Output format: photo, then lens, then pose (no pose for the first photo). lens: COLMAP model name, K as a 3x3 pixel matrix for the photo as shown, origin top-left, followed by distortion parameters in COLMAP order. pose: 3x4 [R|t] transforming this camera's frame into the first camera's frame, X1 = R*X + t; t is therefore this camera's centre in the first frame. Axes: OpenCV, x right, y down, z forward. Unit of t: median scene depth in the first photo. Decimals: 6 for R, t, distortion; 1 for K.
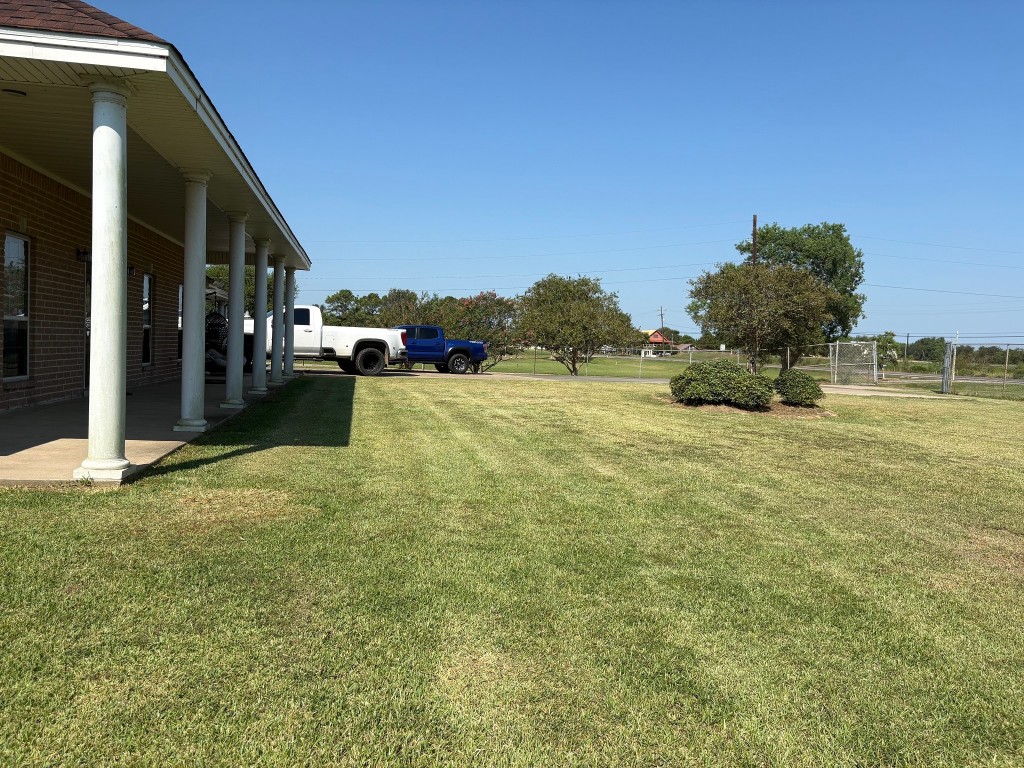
lens RADIAL K [[792.3, 0, 503.7], [0, 792.3, 384.9], [0, 0, 1]] dist [0.048814, -0.035469]
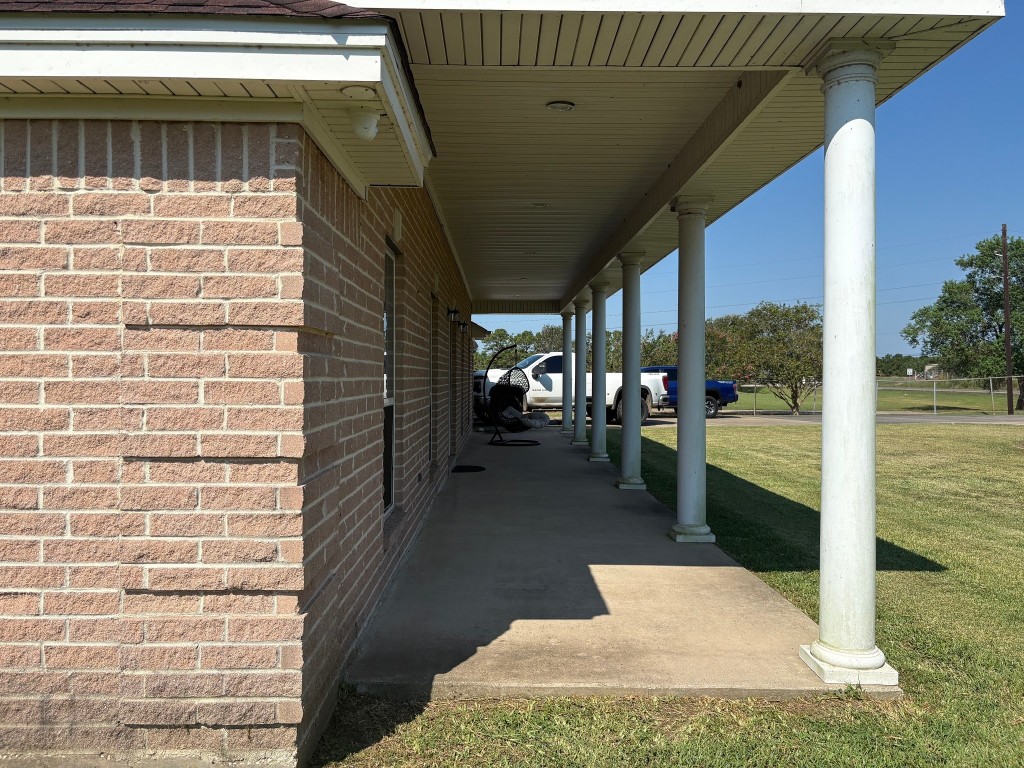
lens RADIAL K [[792.3, 0, 518.7], [0, 792.3, 383.1], [0, 0, 1]] dist [0.048814, -0.035469]
pose [[0.987347, -0.036112, -0.154410, -0.089567], [0.029274, 0.998497, -0.046333, -0.012497], [0.155851, 0.041226, 0.986920, 0.046089]]
